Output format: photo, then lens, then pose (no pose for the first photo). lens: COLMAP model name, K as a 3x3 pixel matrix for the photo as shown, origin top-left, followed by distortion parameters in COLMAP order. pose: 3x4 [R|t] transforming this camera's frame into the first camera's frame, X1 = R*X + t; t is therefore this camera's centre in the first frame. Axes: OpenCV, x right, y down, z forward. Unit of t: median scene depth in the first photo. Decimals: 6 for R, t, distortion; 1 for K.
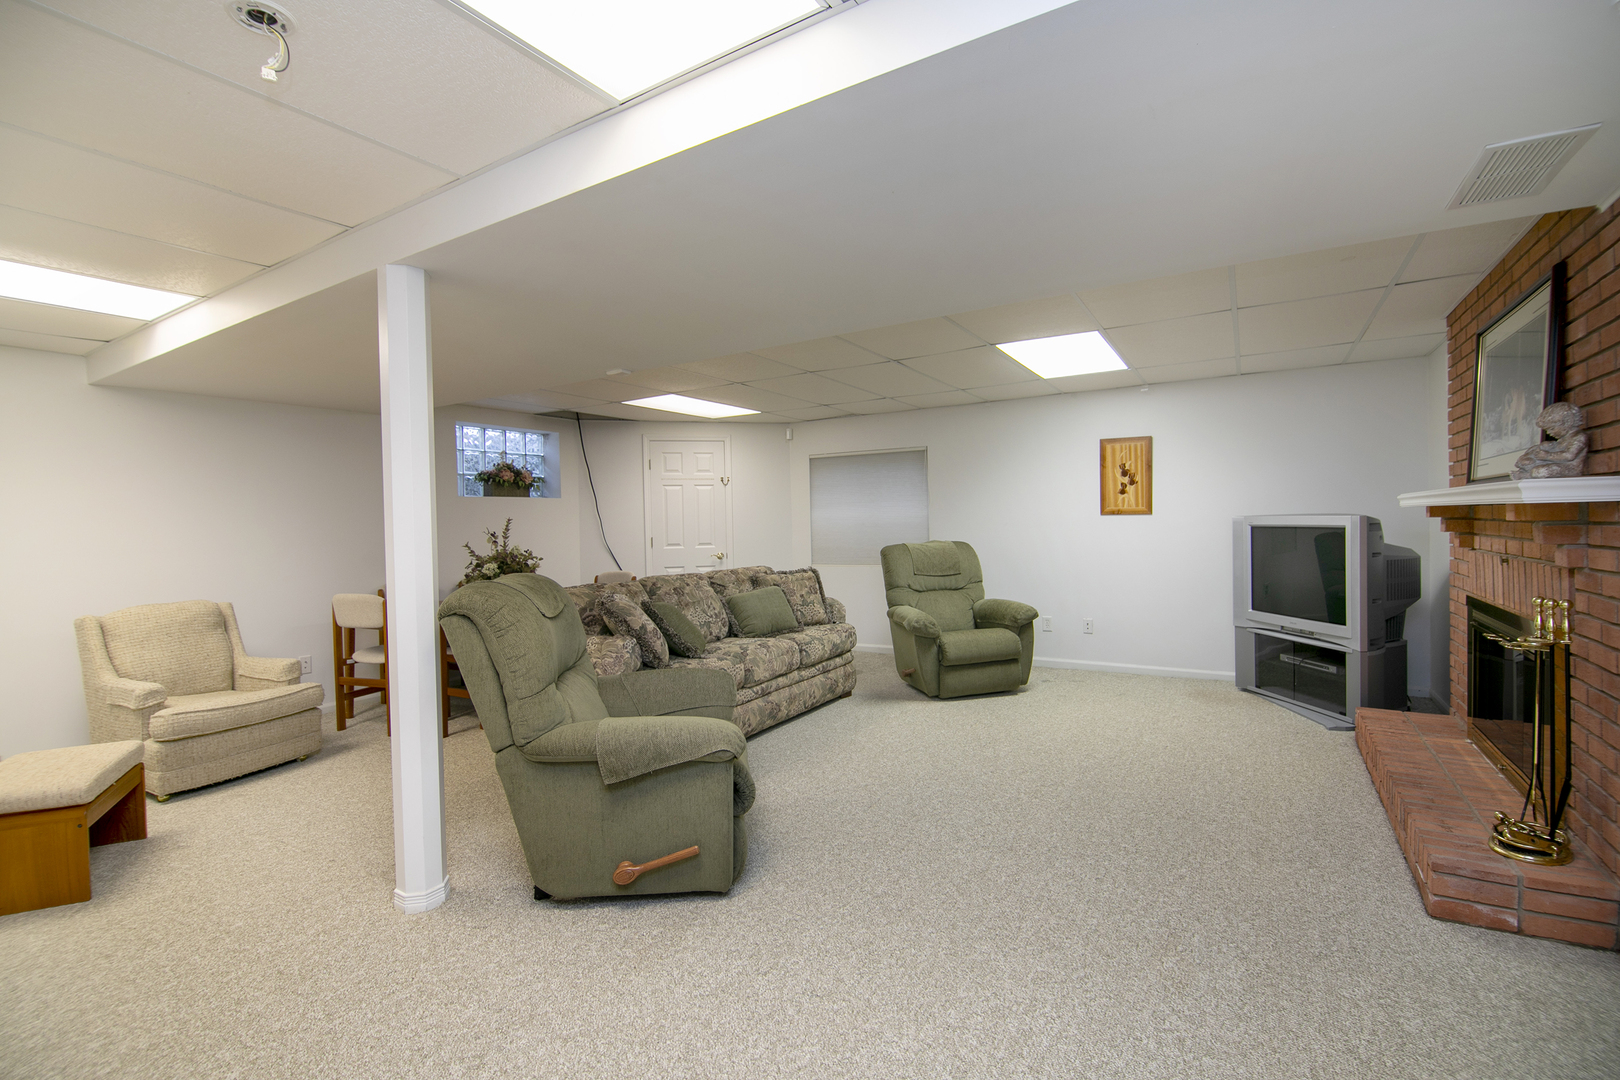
lens RADIAL K [[739.1, 0, 805.6], [0, 739.1, 536.7], [0, 0, 1]] dist [0.024316, -0.004183]
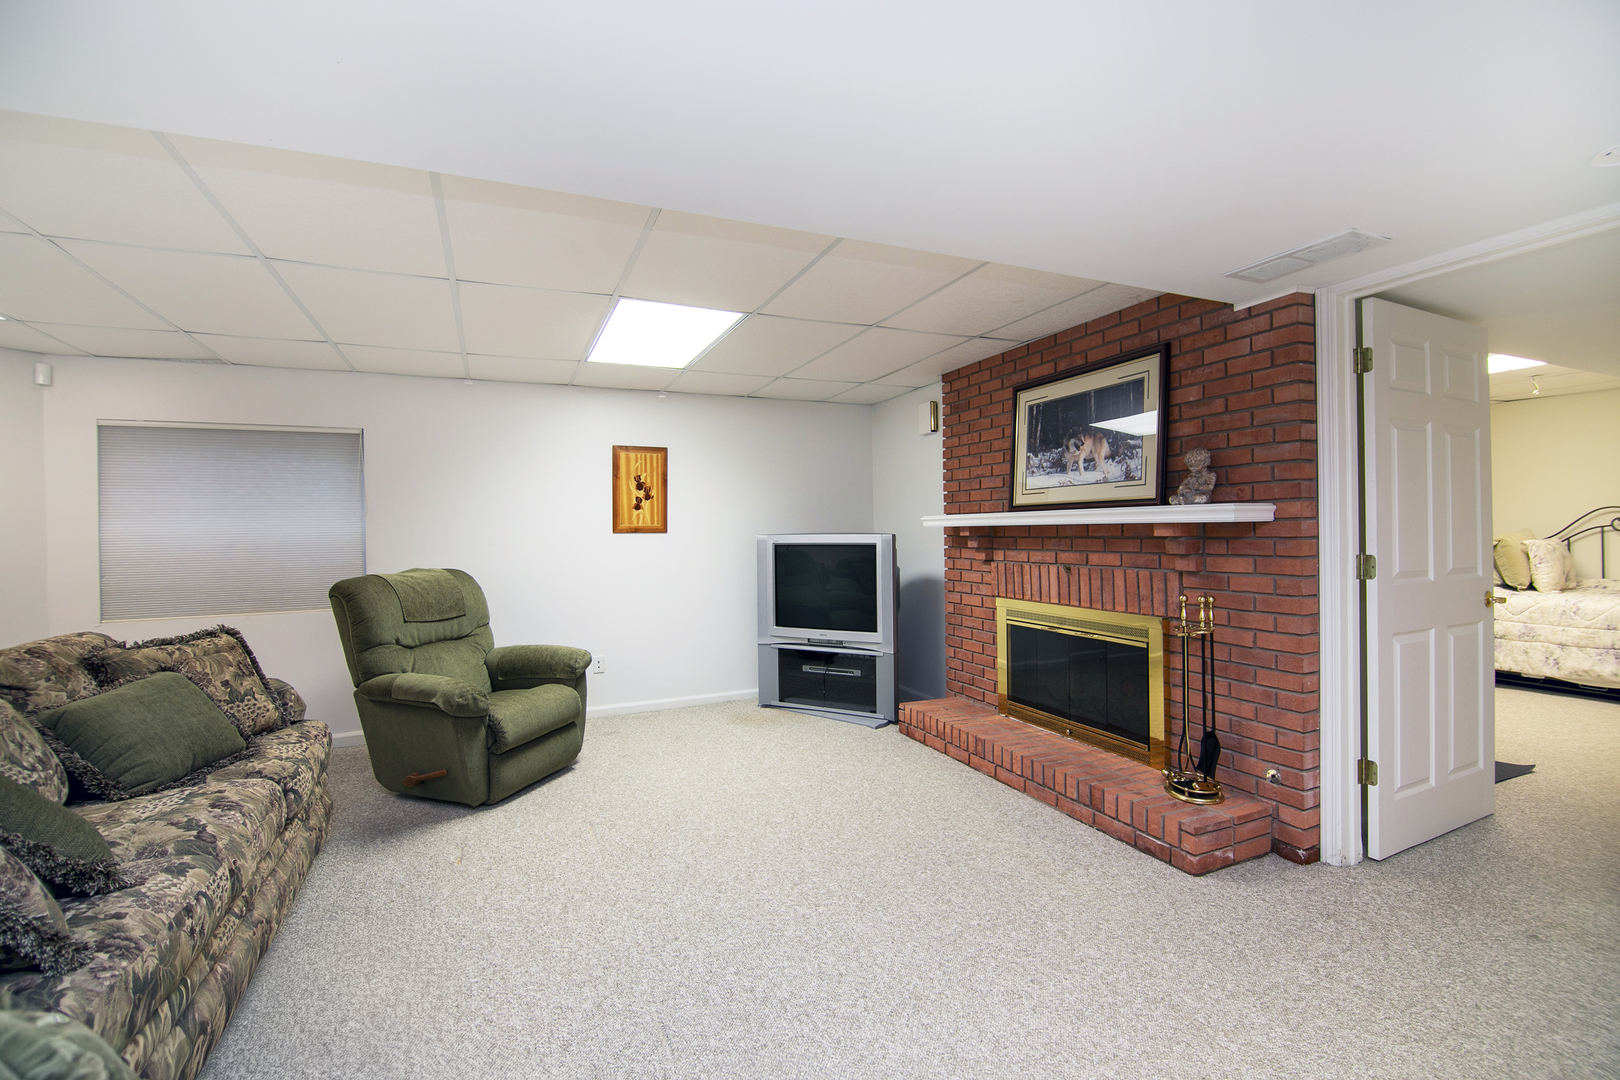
lens RADIAL K [[739.1, 0, 816.4], [0, 739.1, 528.0], [0, 0, 1]] dist [0.024316, -0.004183]
pose [[0.563515, 0.016476, 0.825941, -0.205917], [0.019820, 0.999244, -0.033456, -0.001772], [-0.825868, 0.035223, 0.562762, 0.368681]]
